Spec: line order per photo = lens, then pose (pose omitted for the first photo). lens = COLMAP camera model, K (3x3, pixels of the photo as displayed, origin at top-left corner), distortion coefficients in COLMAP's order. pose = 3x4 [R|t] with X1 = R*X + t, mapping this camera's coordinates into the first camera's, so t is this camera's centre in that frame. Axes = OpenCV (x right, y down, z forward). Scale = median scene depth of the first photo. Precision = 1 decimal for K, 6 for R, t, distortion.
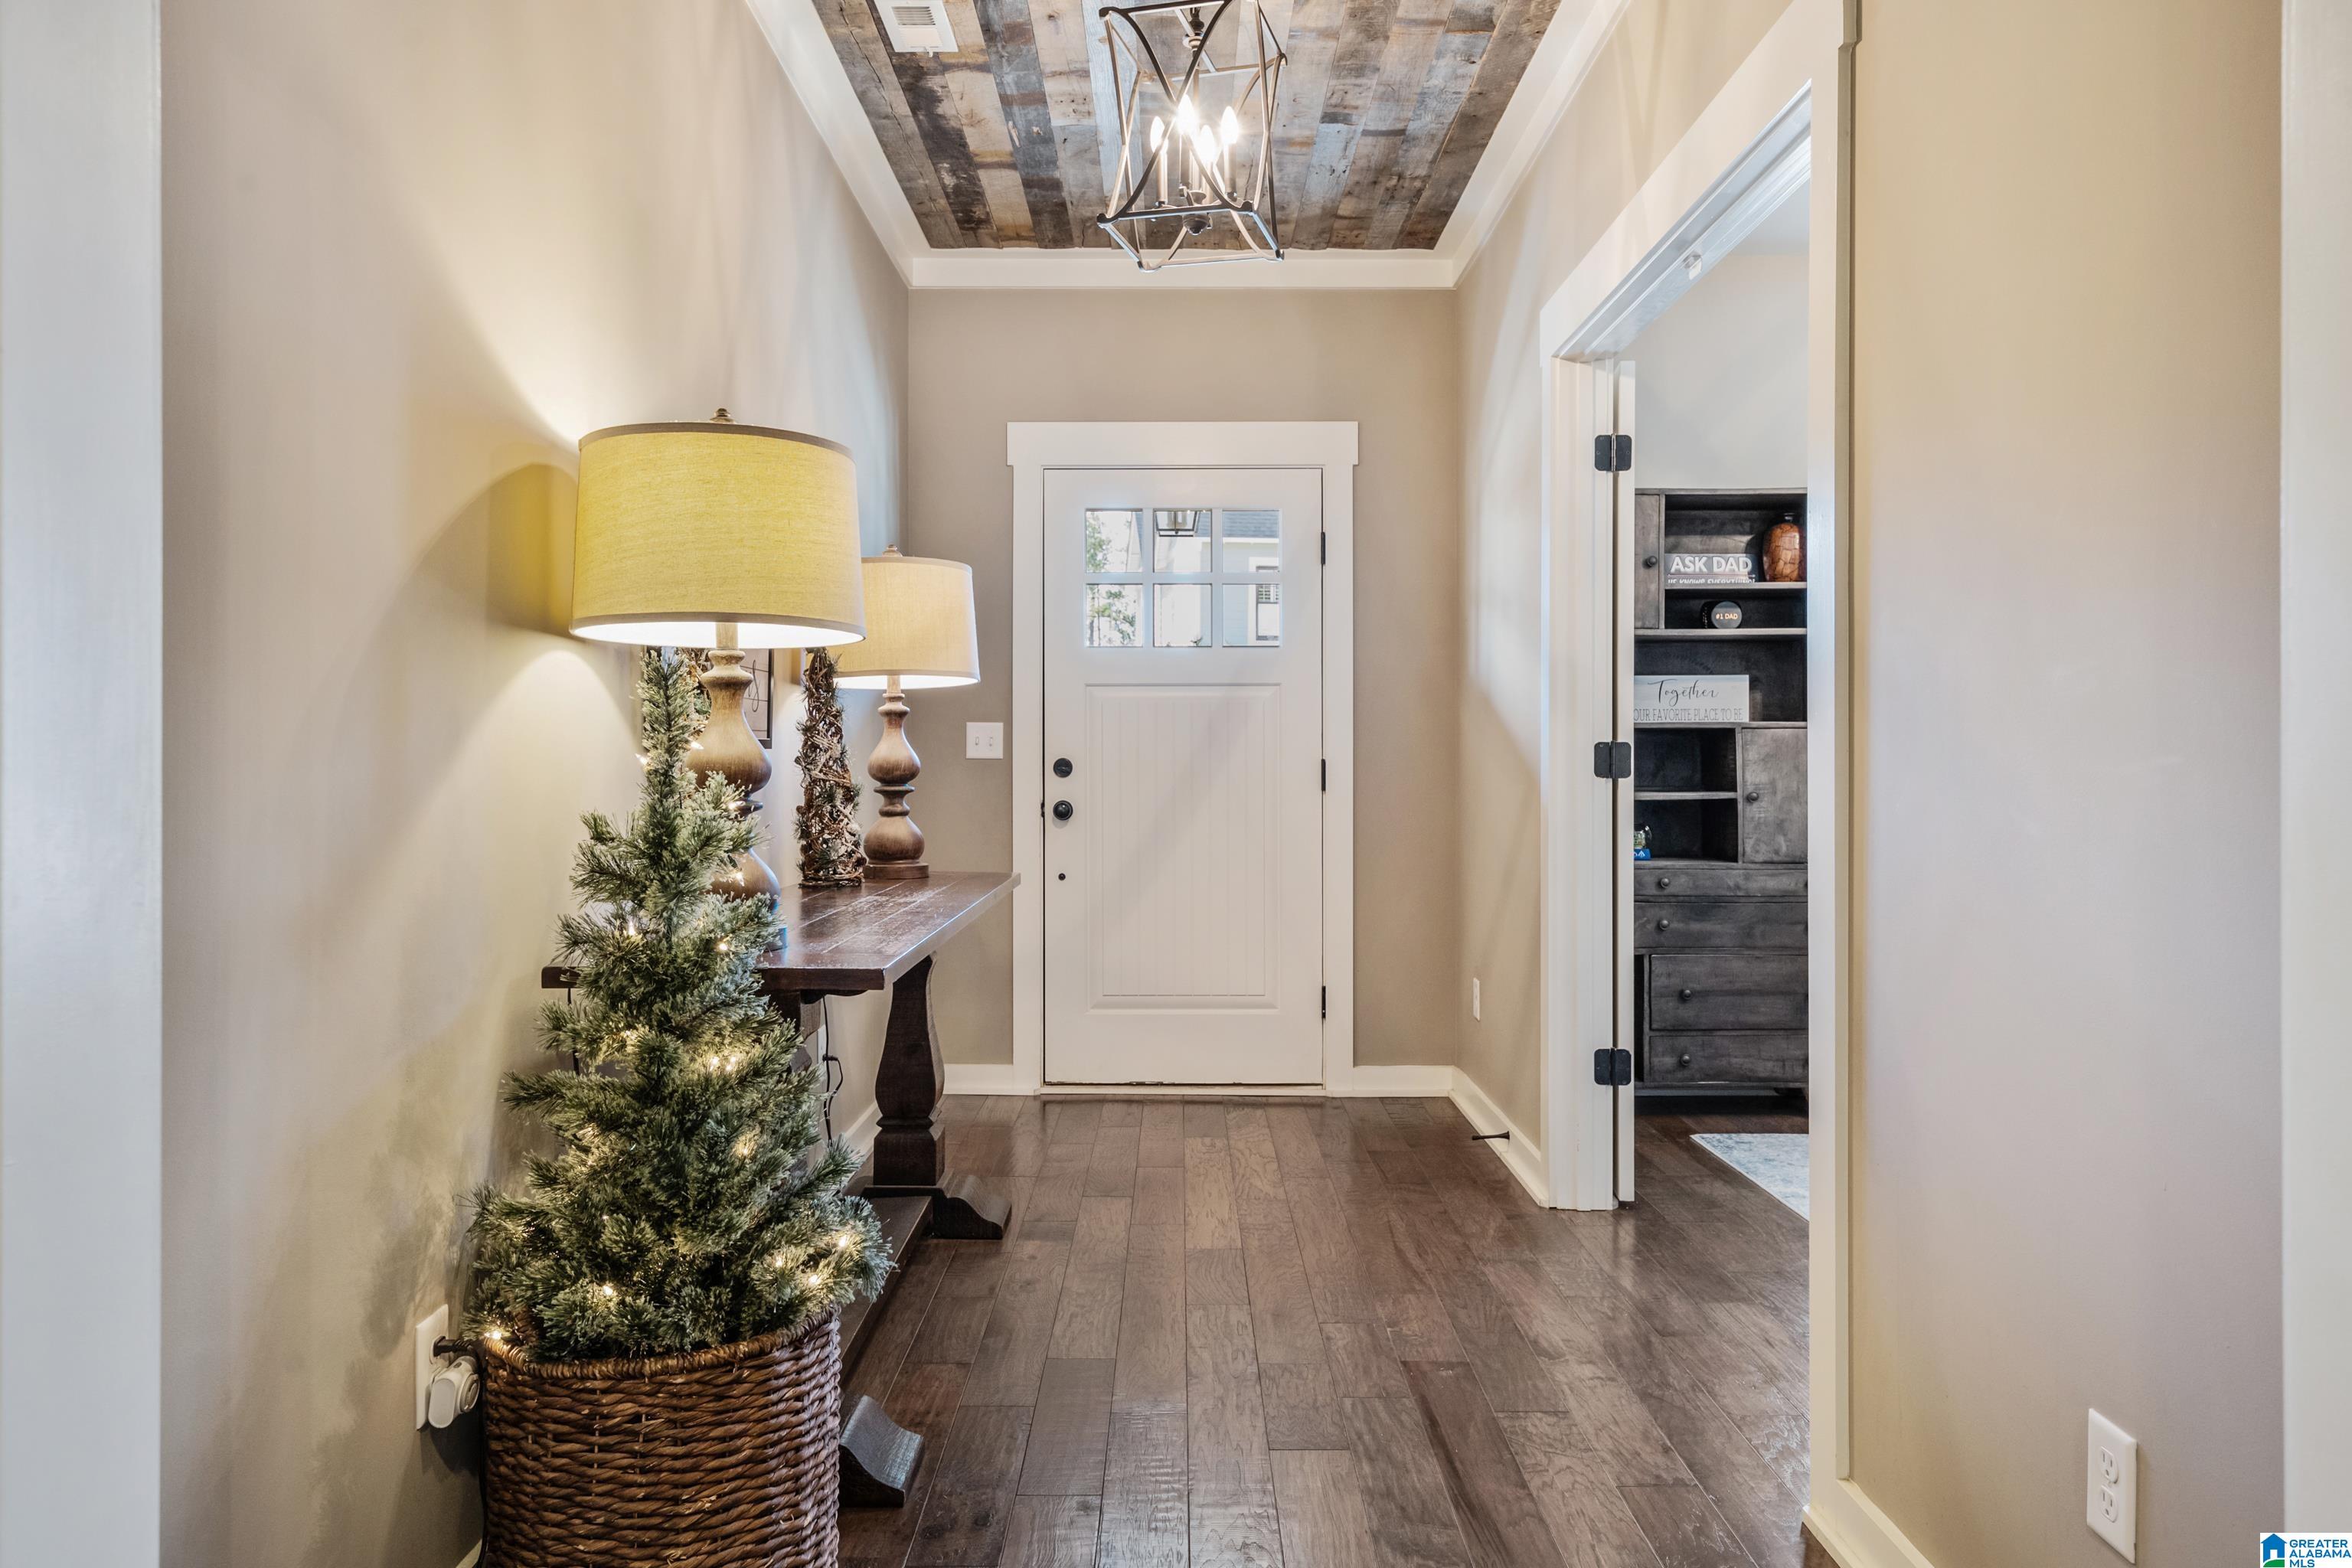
lens RADIAL K [[1570.1, 0, 1176.3], [0, 1570.1, 777.7], [0, 0, 1]] dist [0.008450, 0.001626]
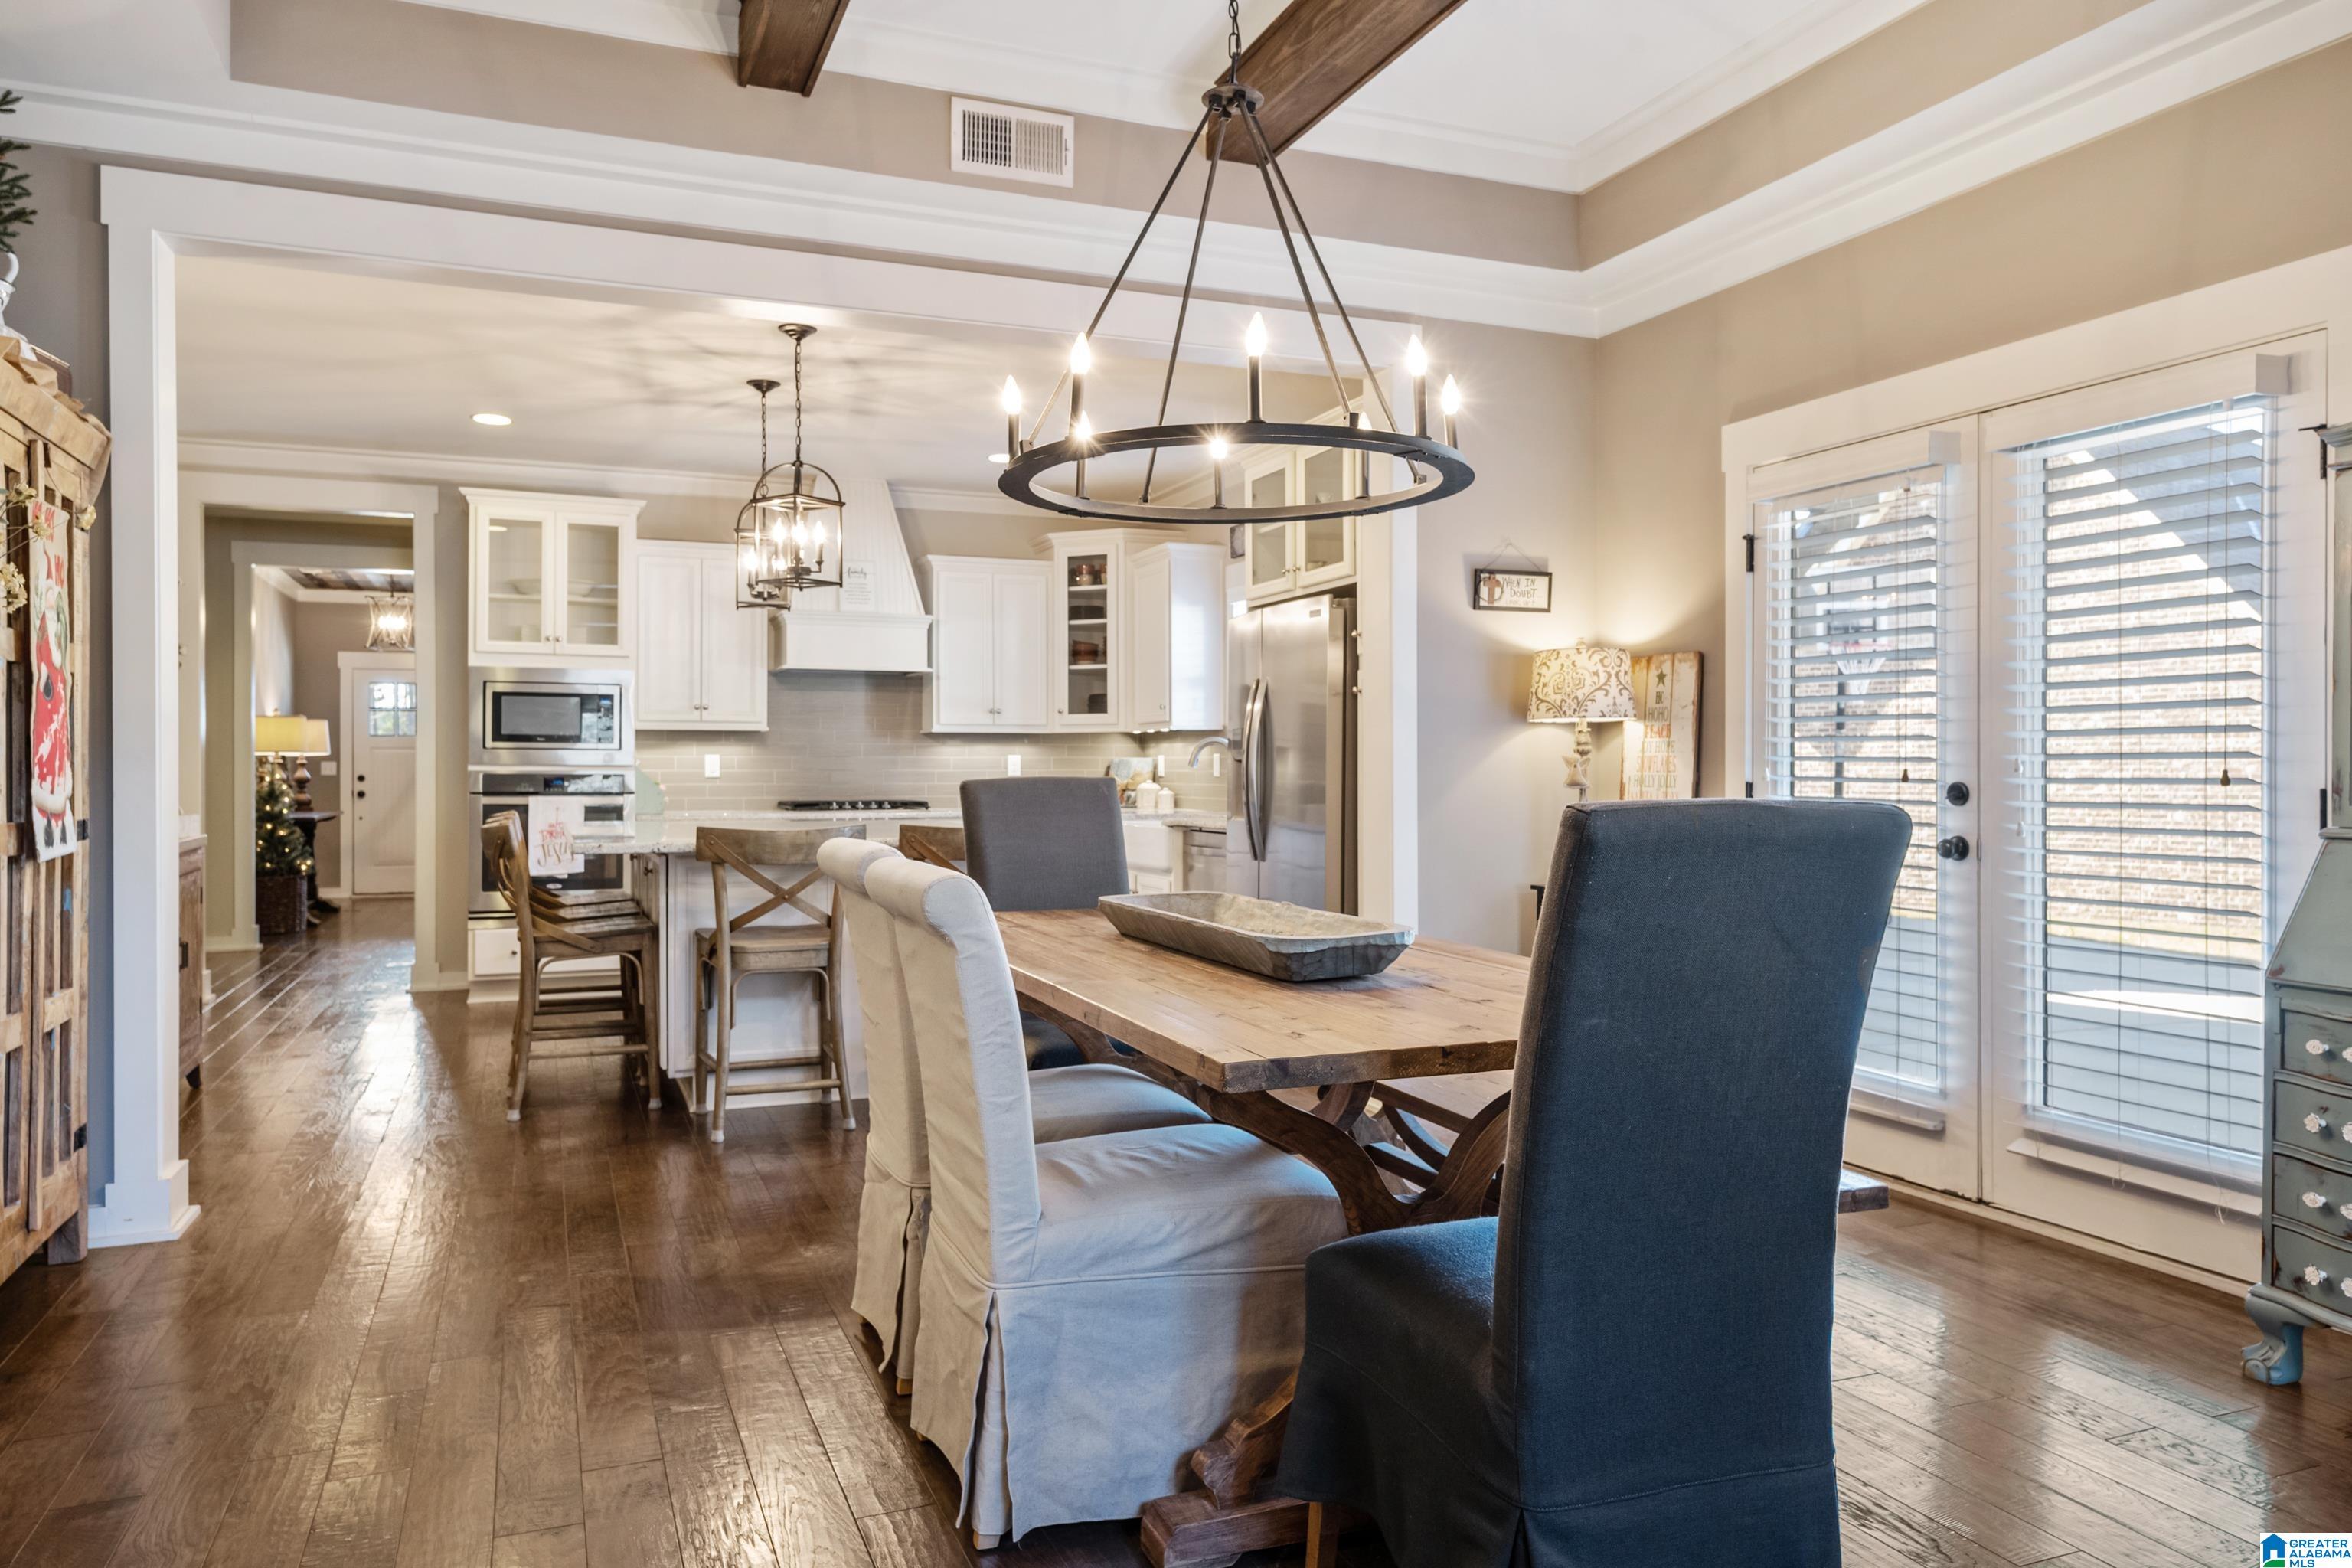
lens RADIAL K [[1570.1, 0, 1185.3], [0, 1570.1, 766.0], [0, 0, 1]] dist [0.008450, 0.001626]
pose [[0.924277, -0.002778, 0.381713, 0.295518], [0.006463, 0.999944, -0.008371, 0.006139], [-0.381669, 0.010204, 0.924243, -2.955830]]
